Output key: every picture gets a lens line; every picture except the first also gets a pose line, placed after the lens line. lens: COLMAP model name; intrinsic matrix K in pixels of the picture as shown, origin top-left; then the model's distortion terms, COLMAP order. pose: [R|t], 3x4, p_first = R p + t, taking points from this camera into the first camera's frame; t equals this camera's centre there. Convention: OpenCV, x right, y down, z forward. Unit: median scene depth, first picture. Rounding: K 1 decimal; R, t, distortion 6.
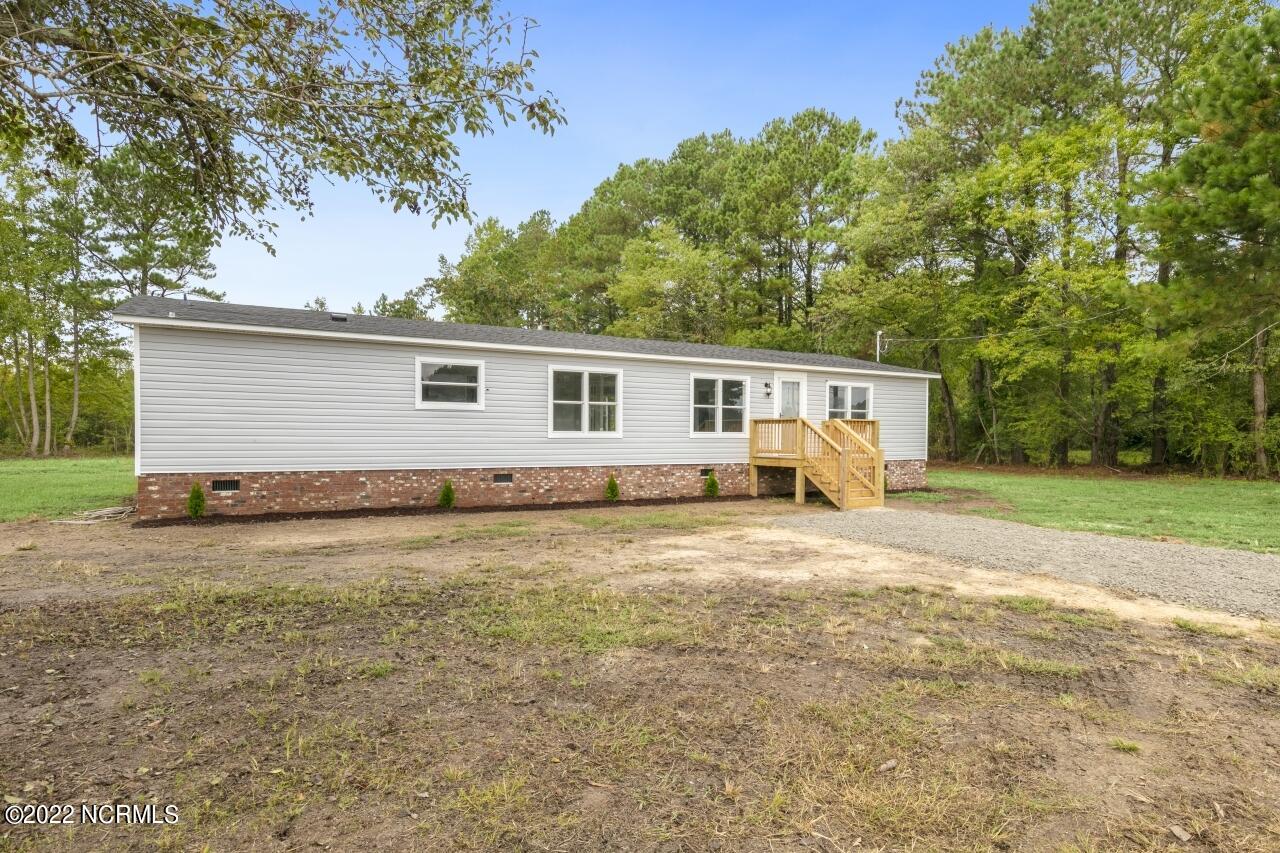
lens RADIAL K [[743.5, 0, 639.1], [0, 743.5, 431.9], [0, 0, 1]] dist [0.001767, 0.001413]
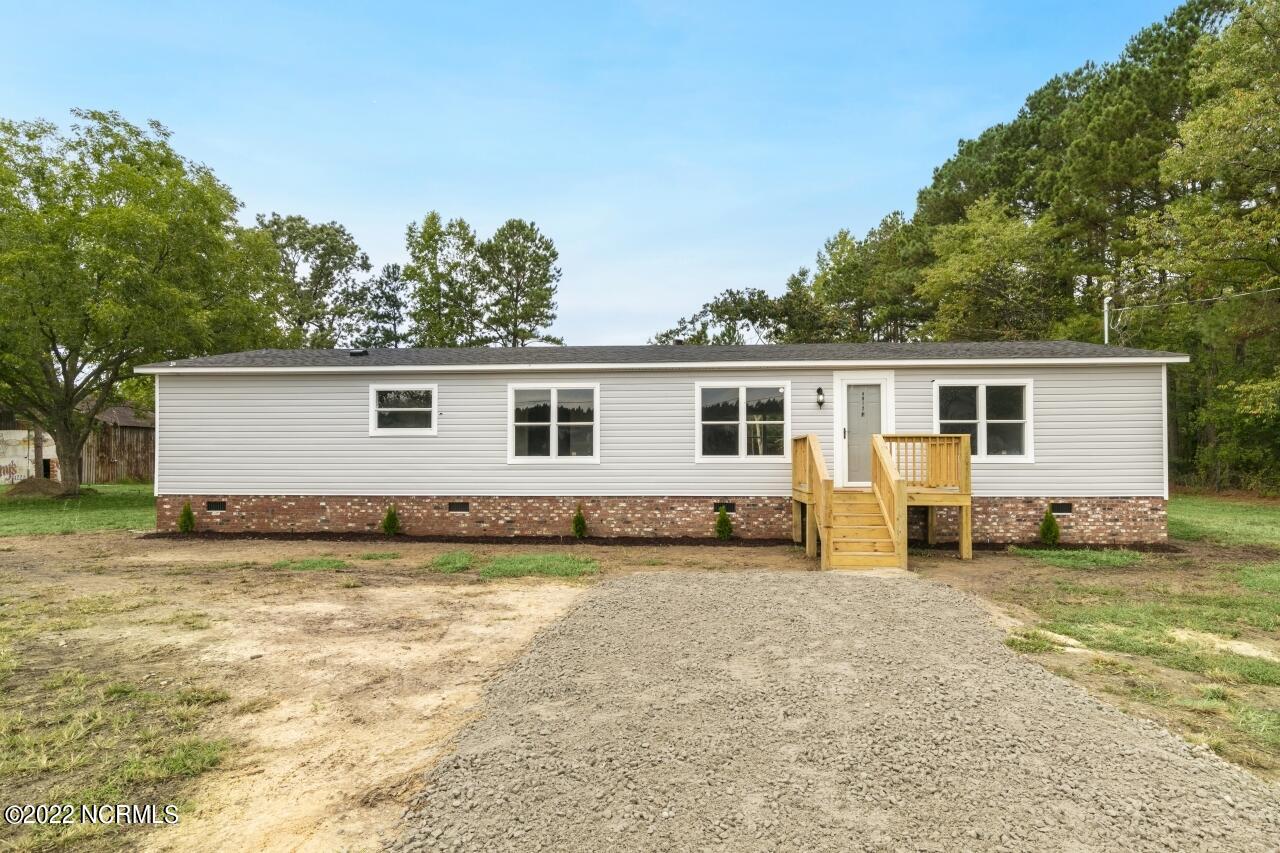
lens RADIAL K [[743.5, 0, 637.9], [0, 743.5, 425.0], [0, 0, 1]] dist [0.001767, 0.001413]
pose [[0.815375, -0.032734, -0.578008, 0.516840], [0.008661, 0.998978, -0.044357, 0.002174], [0.578869, 0.031161, 0.814825, 0.338072]]
